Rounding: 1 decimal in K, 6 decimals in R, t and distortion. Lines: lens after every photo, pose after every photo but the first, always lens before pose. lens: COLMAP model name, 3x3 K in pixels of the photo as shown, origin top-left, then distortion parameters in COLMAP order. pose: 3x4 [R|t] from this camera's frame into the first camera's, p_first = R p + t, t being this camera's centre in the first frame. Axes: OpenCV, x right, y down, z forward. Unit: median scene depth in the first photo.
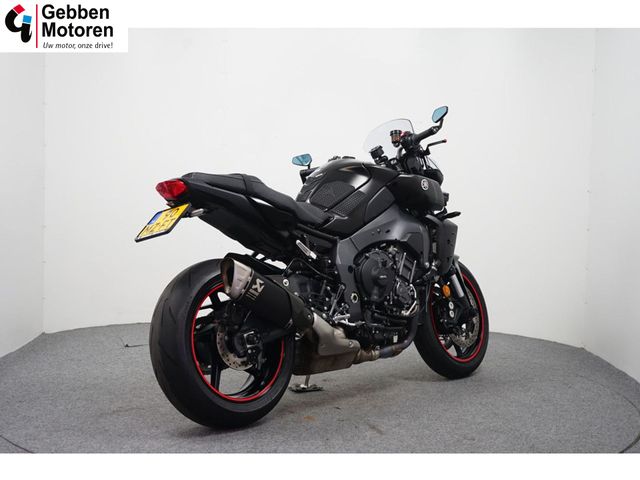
lens RADIAL K [[948.7, 0, 320.0], [0, 948.7, 240.0], [0, 0, 1]] dist [-0.012244, 0.000886]
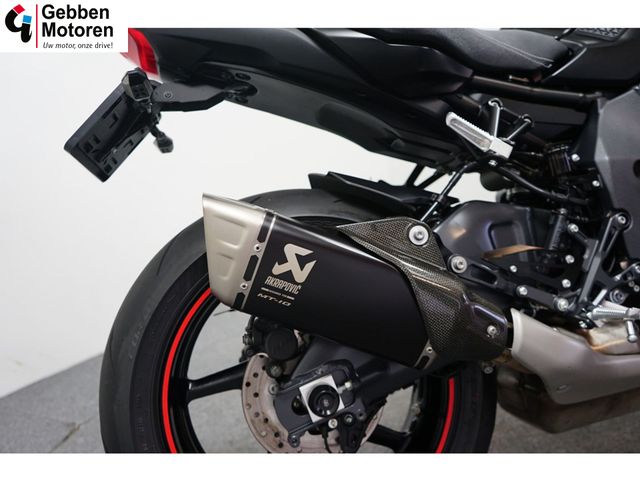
lens RADIAL K [[520.3, 0, 319.9], [0, 520.3, 250.8], [0, 0, 1]] dist [-0.000566, 0.000823]
pose [[0.821839, -0.069477, -0.565467, 0.042965], [0.149101, 0.984173, 0.095778, 0.024535], [0.549863, -0.163026, 0.819191, 0.771824]]
